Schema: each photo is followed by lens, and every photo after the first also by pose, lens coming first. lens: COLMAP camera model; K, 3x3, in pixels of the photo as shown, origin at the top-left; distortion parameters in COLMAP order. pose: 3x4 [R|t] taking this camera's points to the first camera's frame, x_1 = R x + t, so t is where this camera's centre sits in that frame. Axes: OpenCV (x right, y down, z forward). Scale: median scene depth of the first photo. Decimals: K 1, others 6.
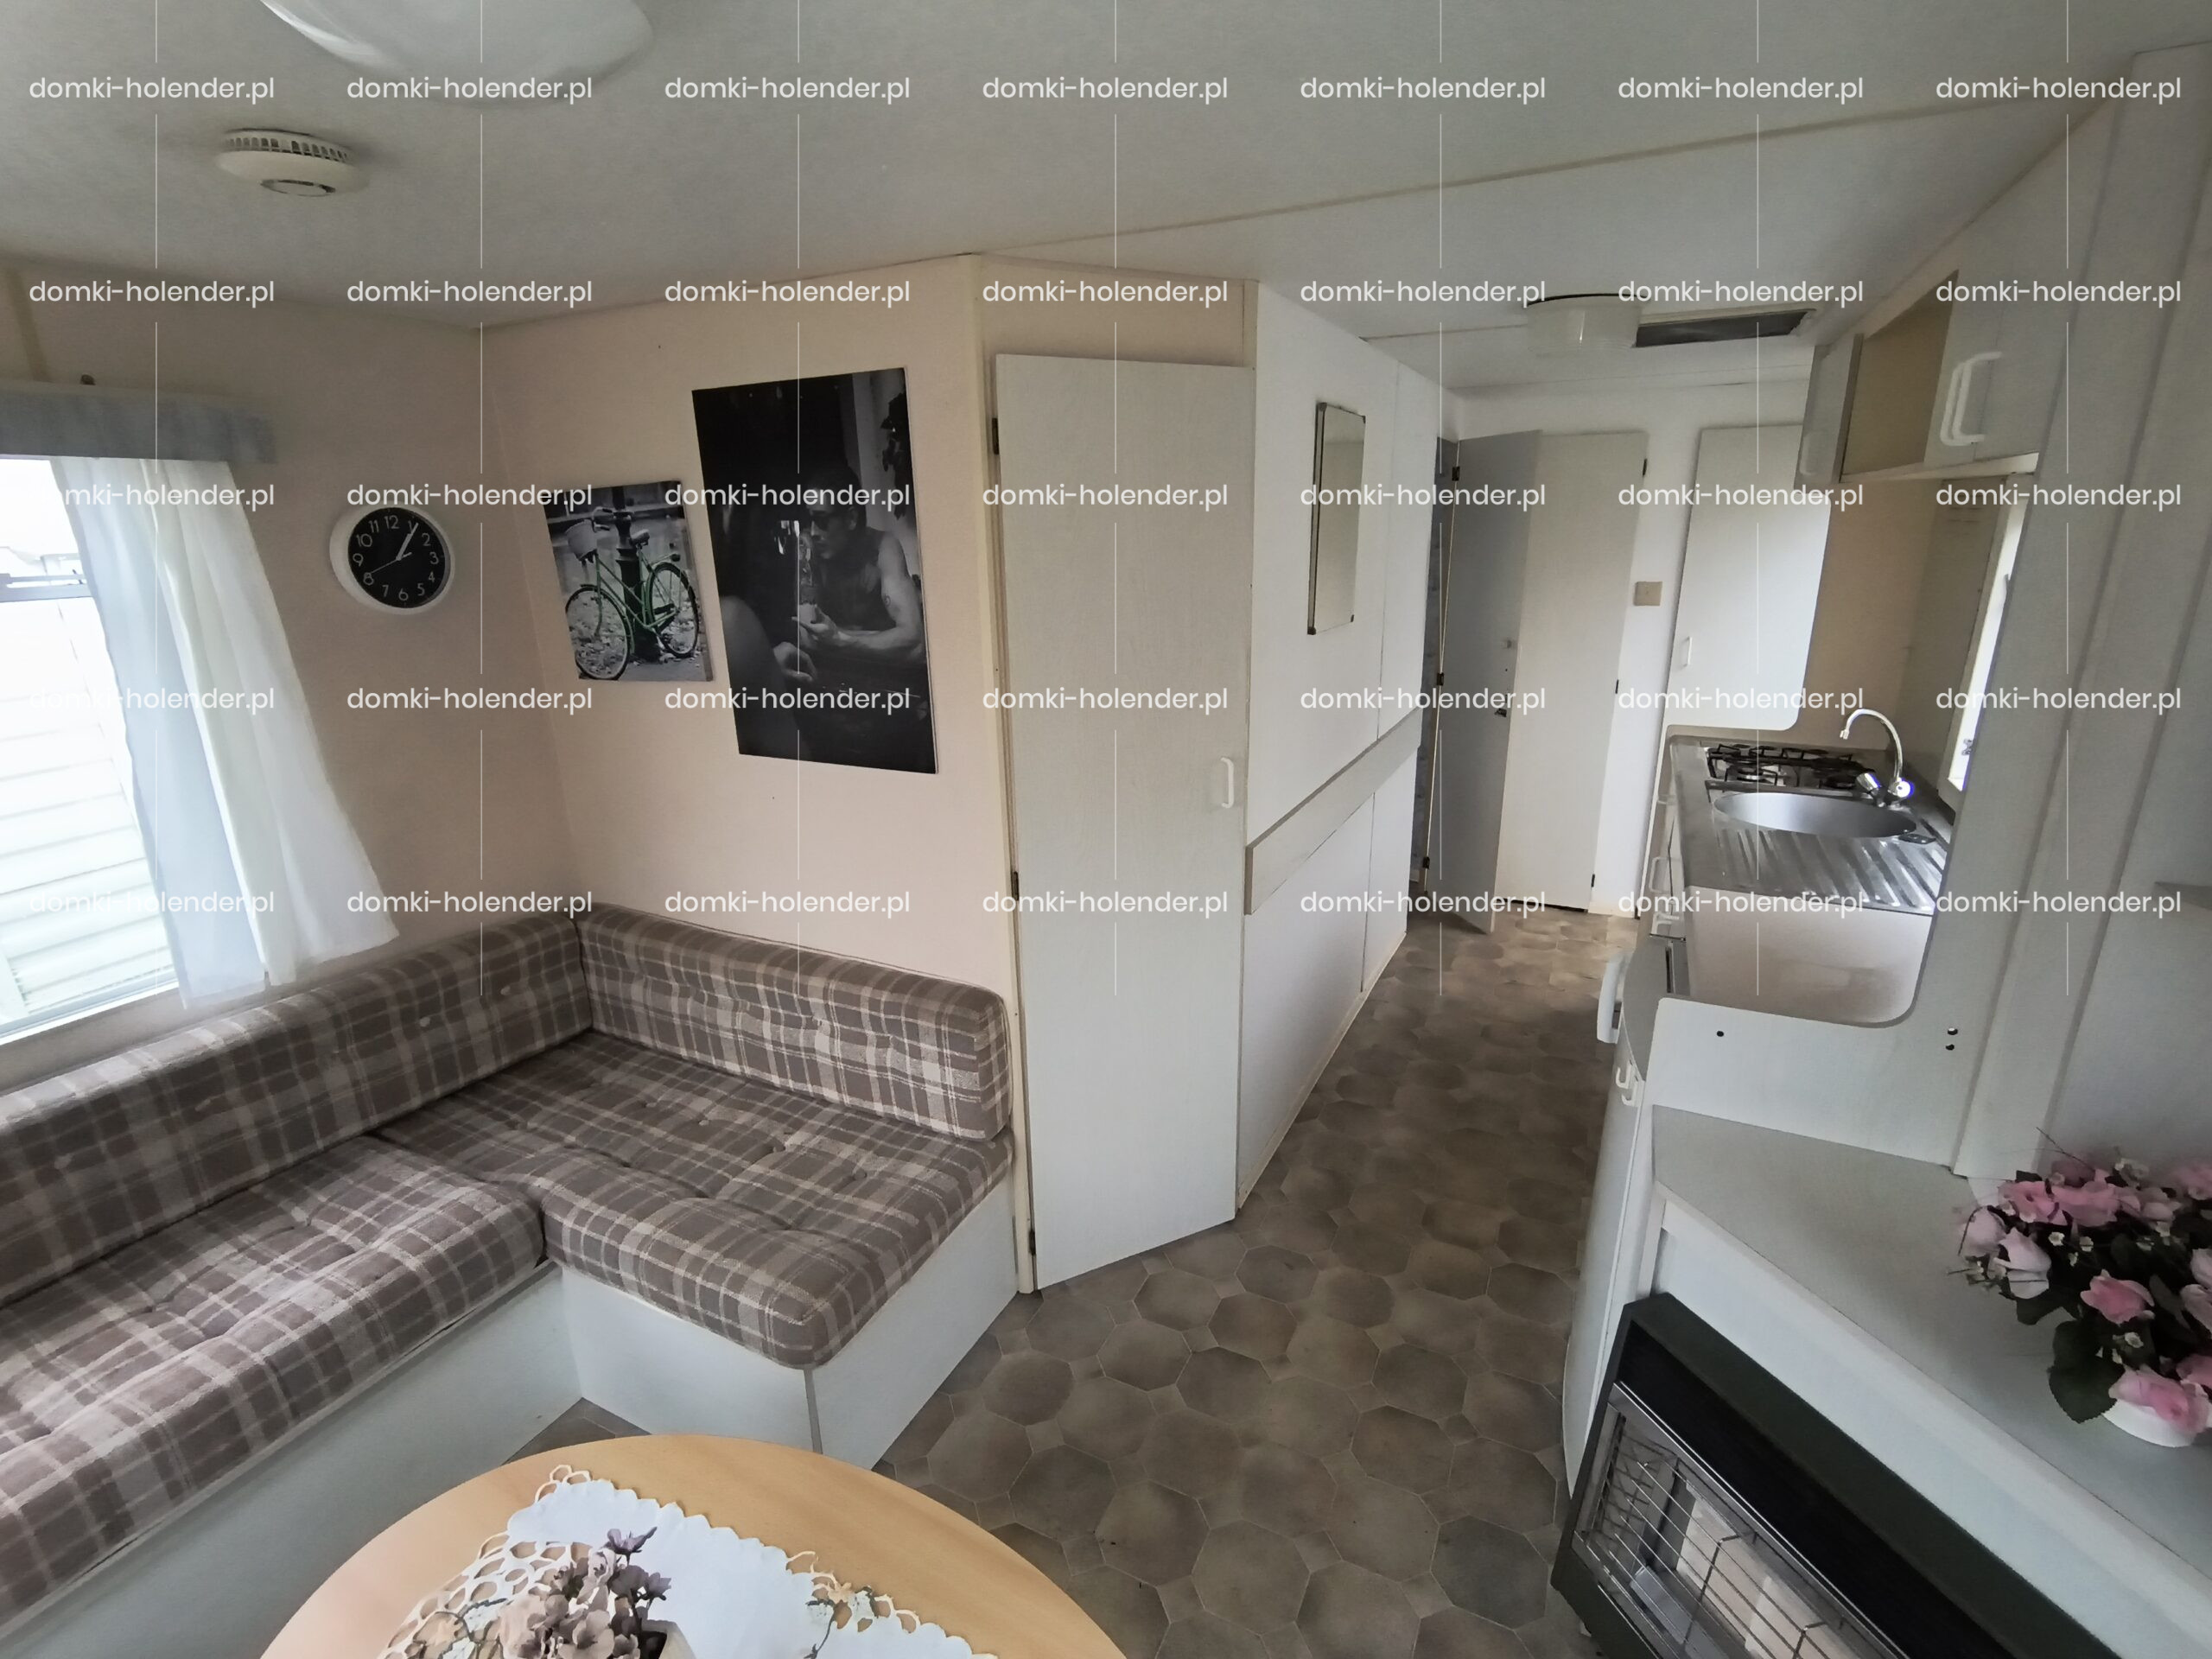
lens RADIAL K [[1031.2, 0, 1110.6], [0, 1031.2, 835.7], [0, 0, 1]] dist [0.000395, 0.000223]
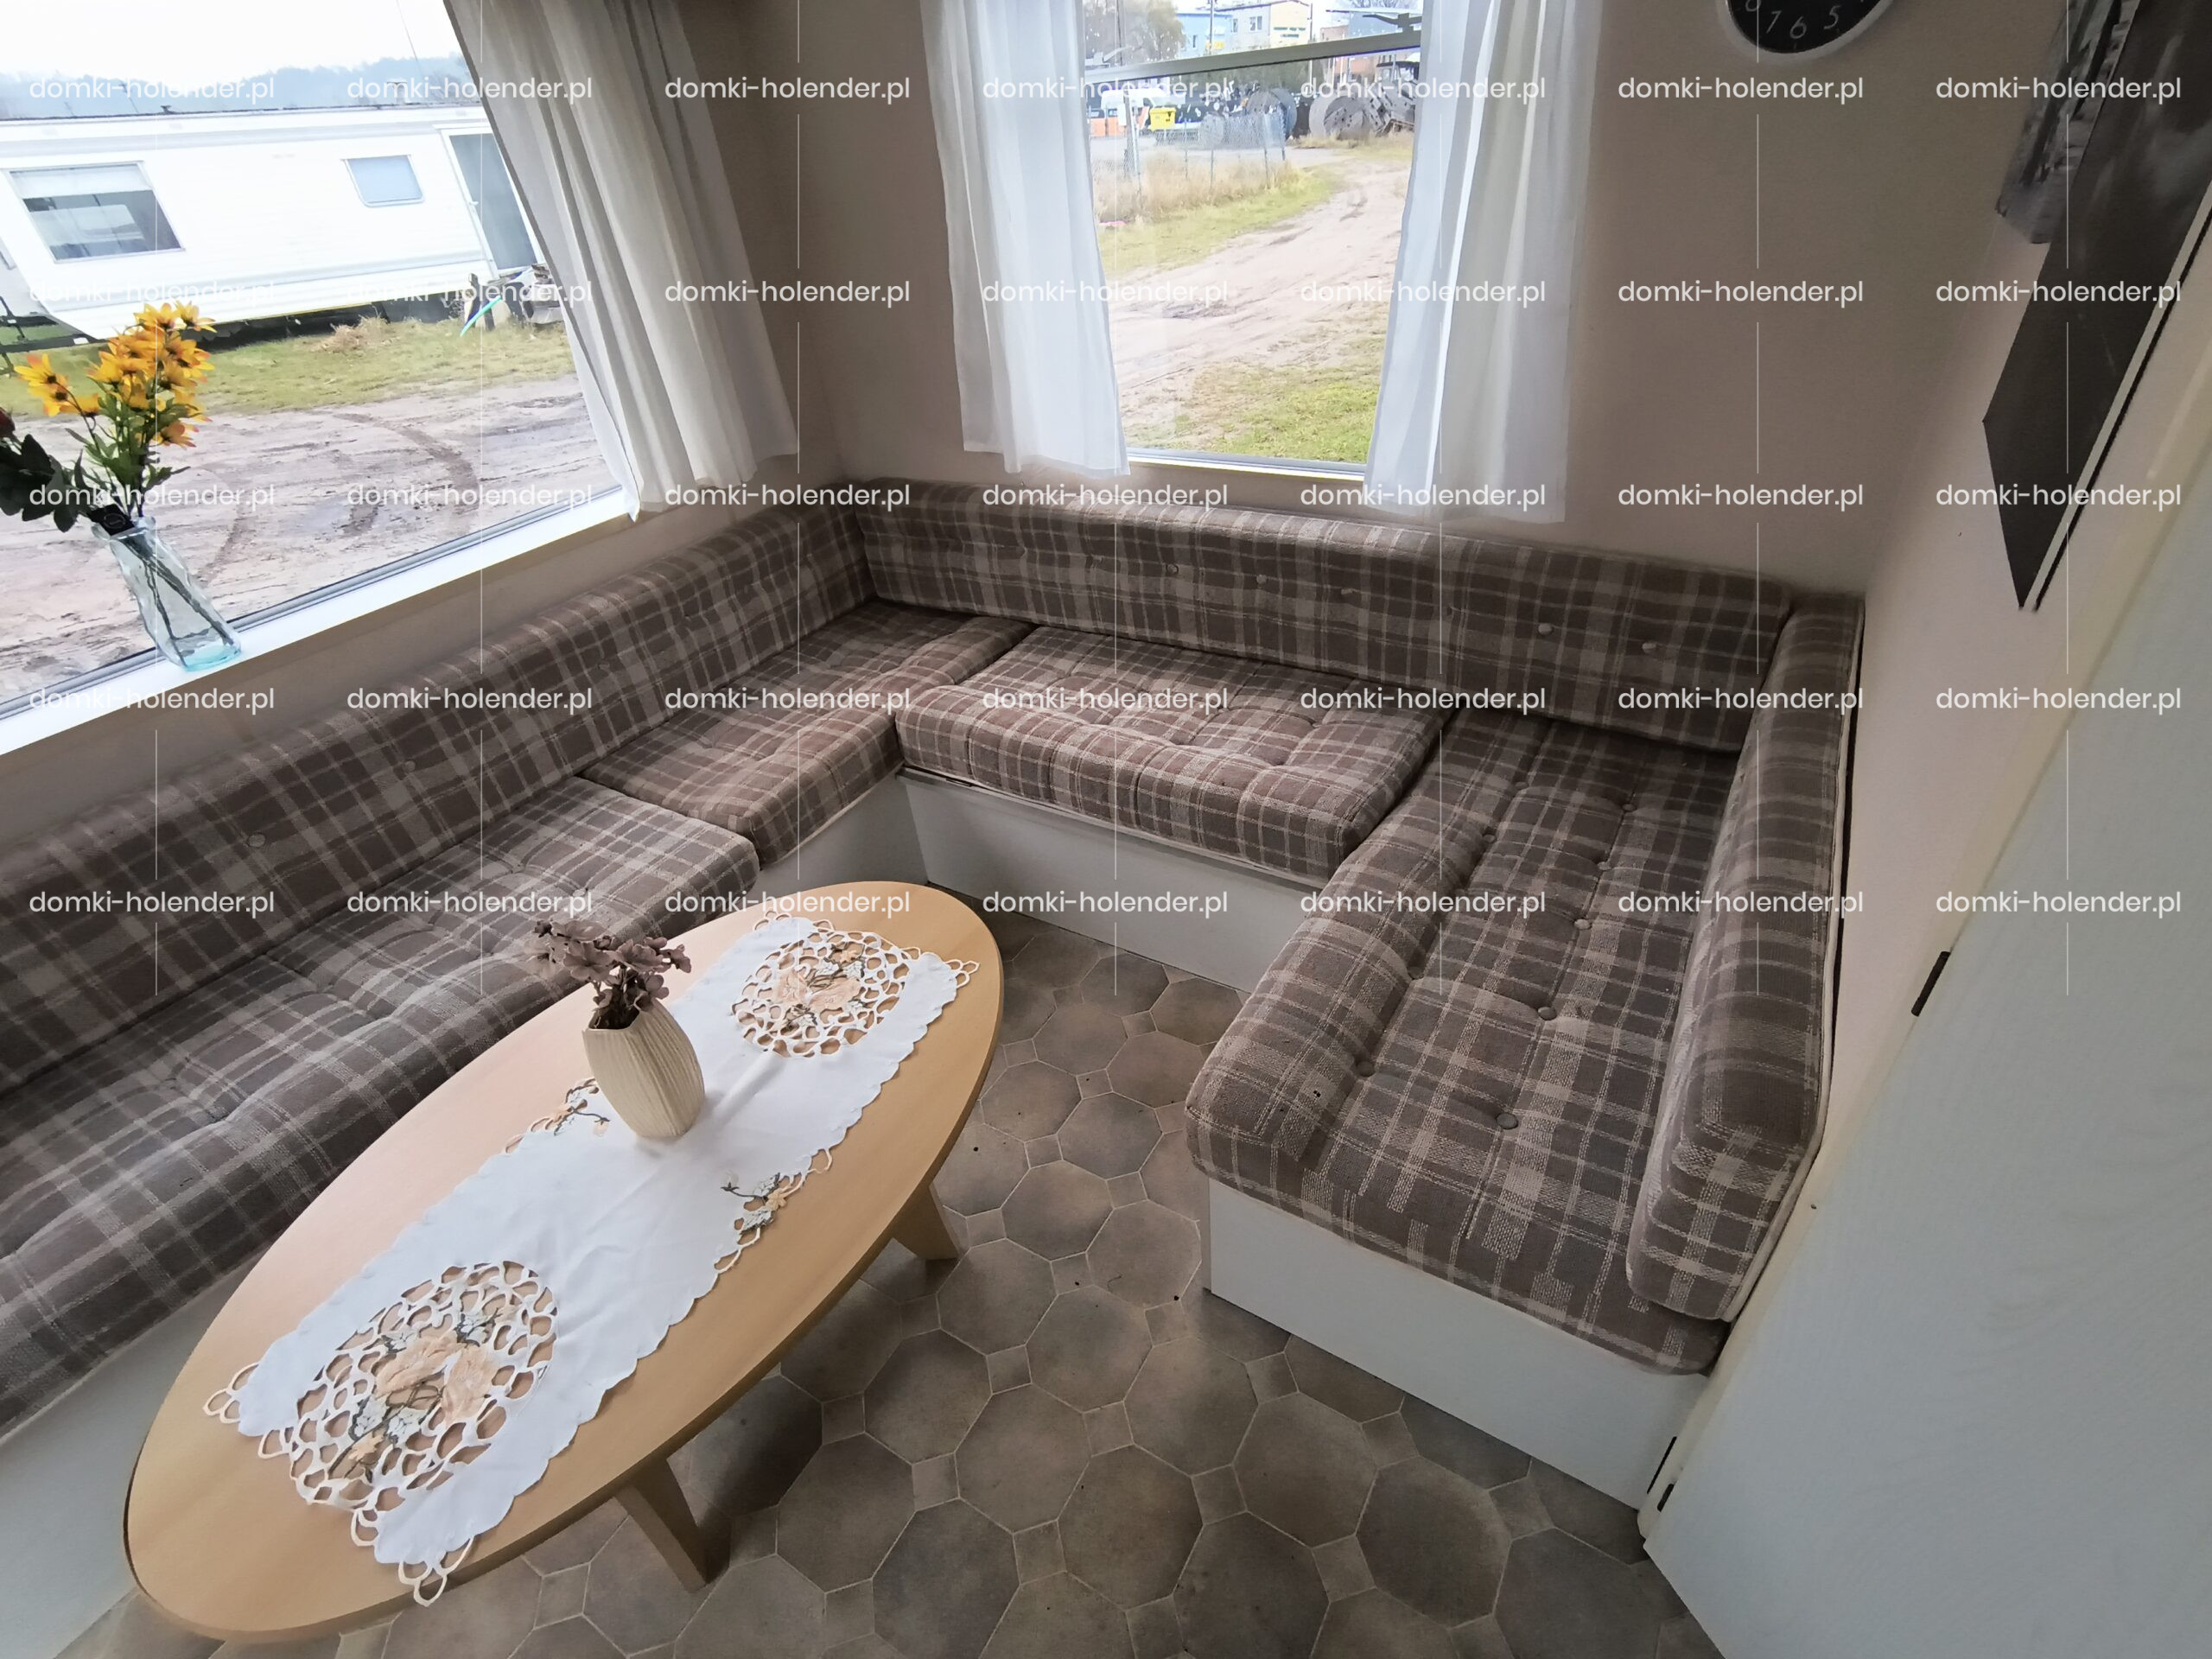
lens RADIAL K [[1031.2, 0, 1108.2], [0, 1031.2, 834.7], [0, 0, 1]] dist [0.000395, 0.000223]
pose [[-0.081295, 0.599108, -0.796530, 0.176205], [-0.211097, 0.770695, 0.601221, -0.138129], [0.974079, 0.217022, 0.063816, 0.636499]]
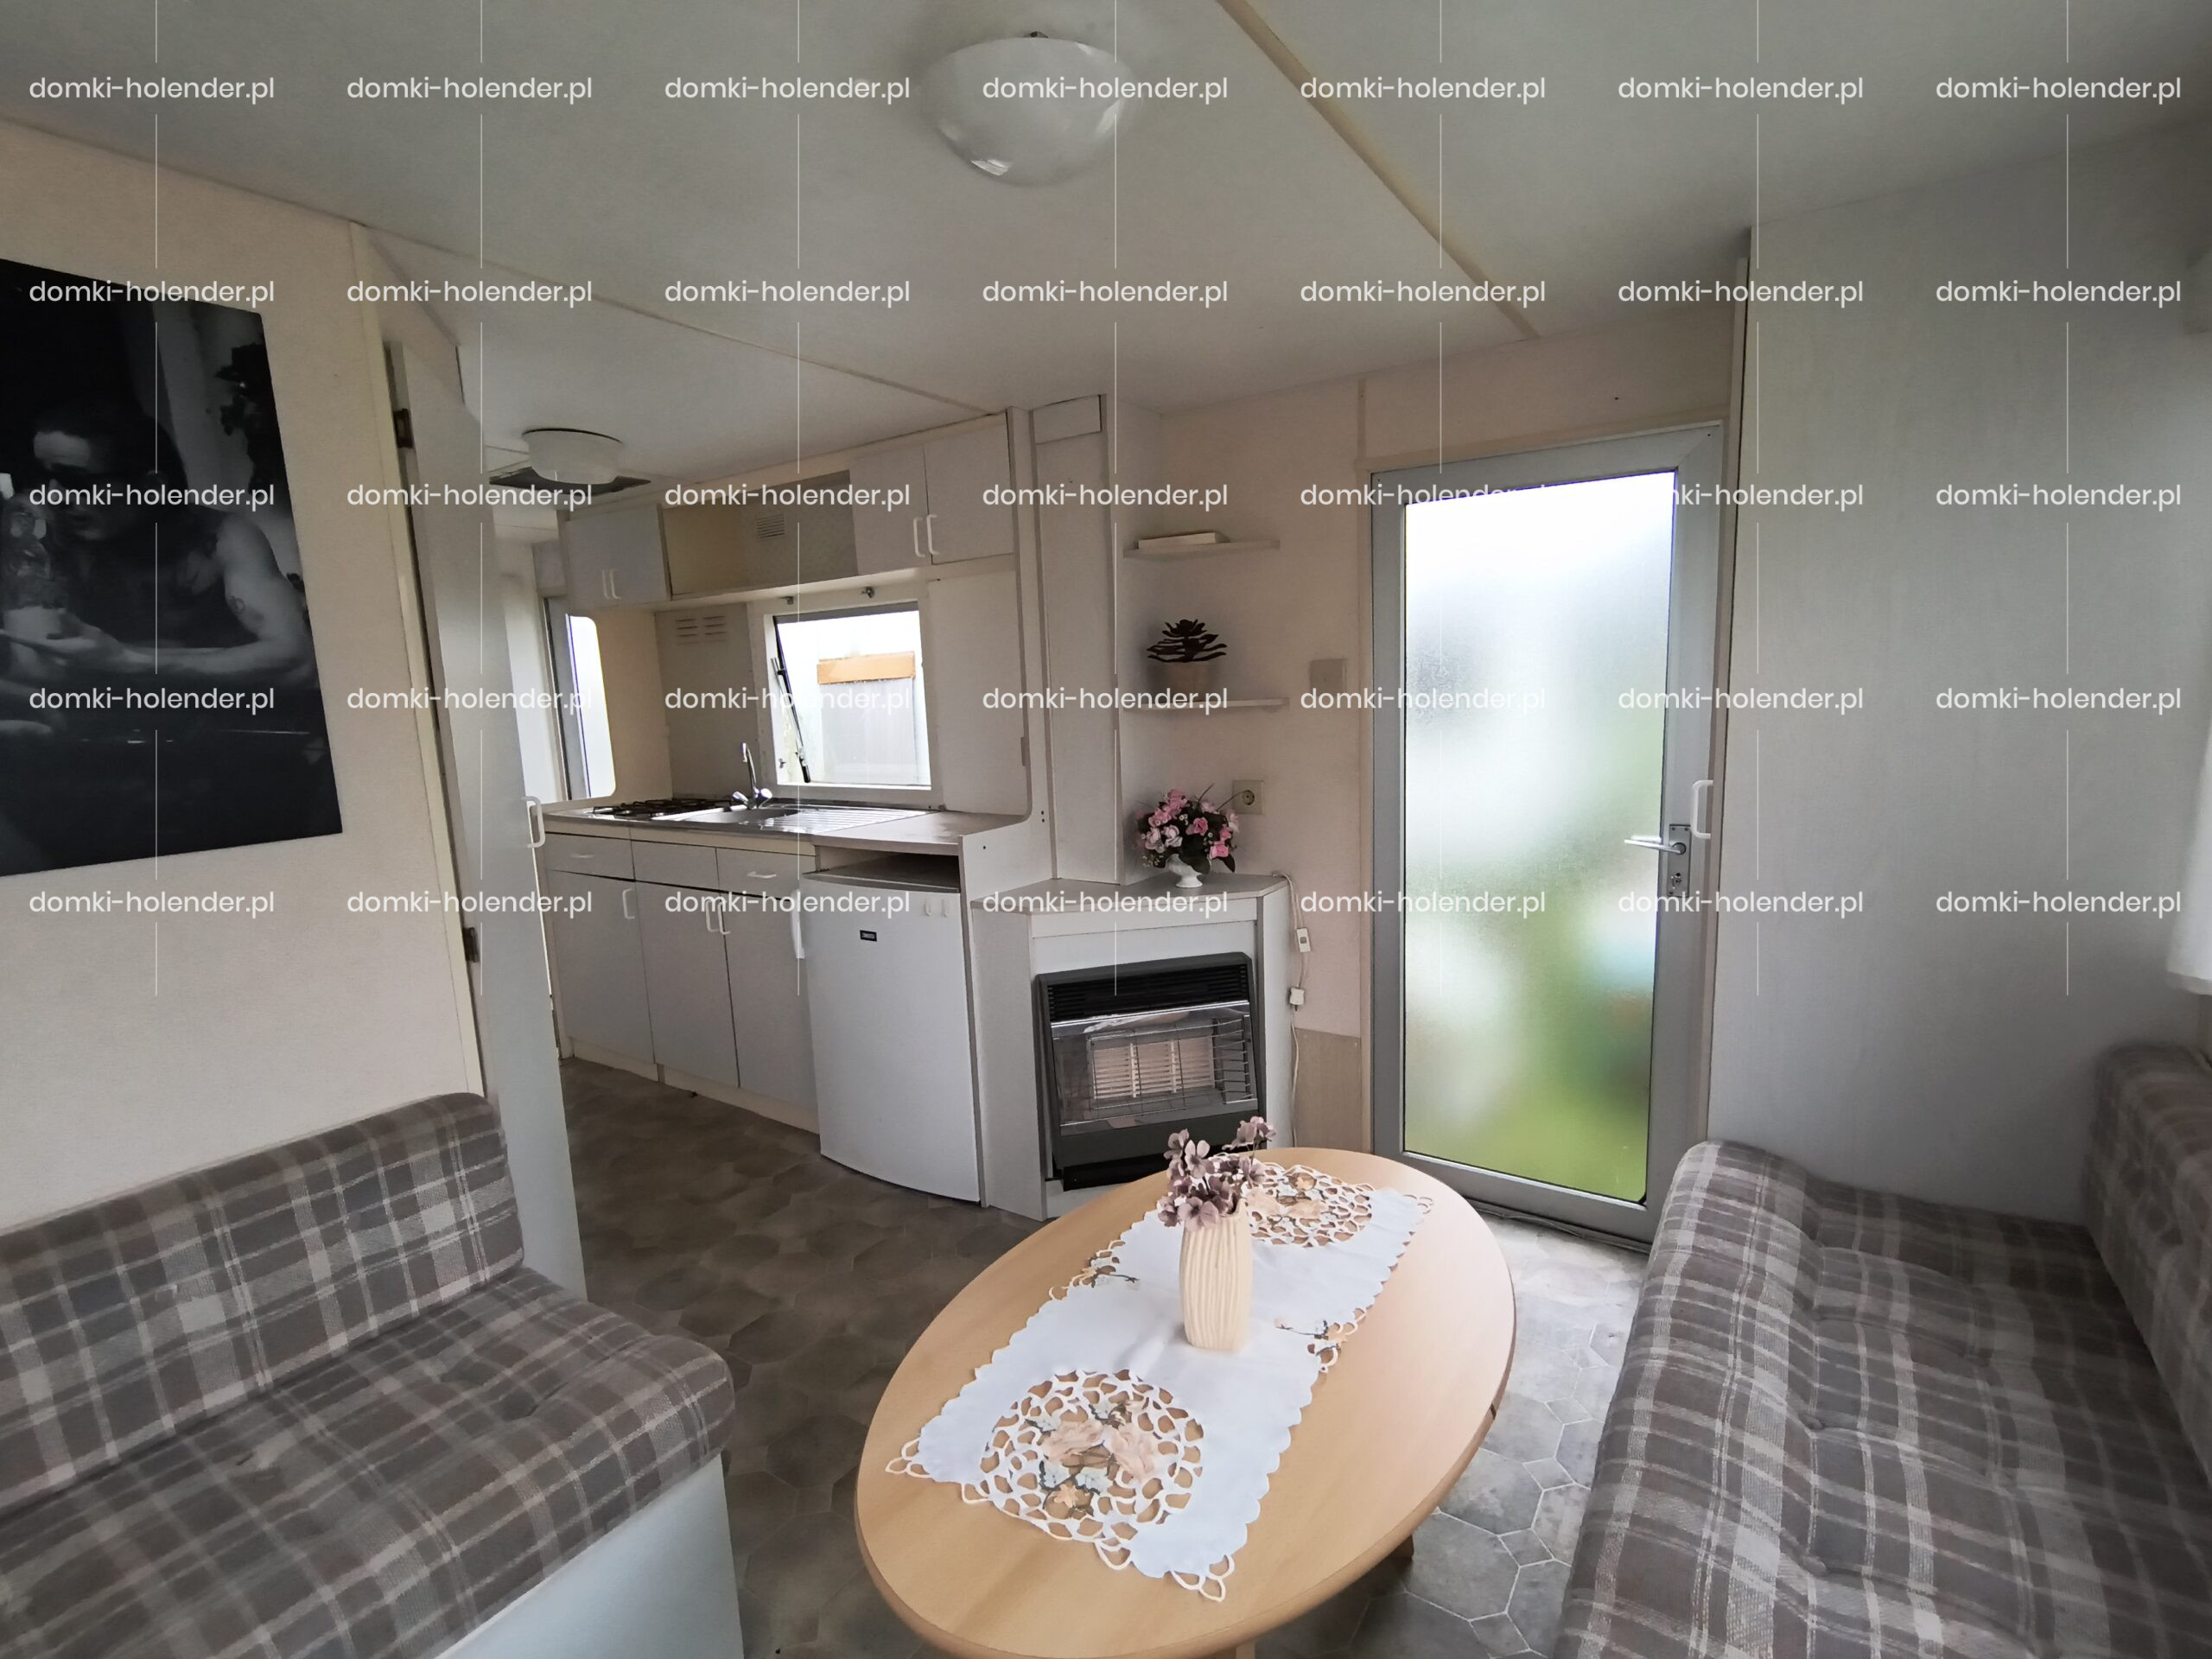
lens RADIAL K [[1031.2, 0, 1107.9], [0, 1031.2, 833.7], [0, 0, 1]] dist [0.000395, 0.000223]
pose [[0.128650, -0.129100, 0.983251, -0.793844], [0.326499, 0.941727, 0.080928, 0.060688], [-0.936401, 0.310619, 0.163304, 0.318343]]
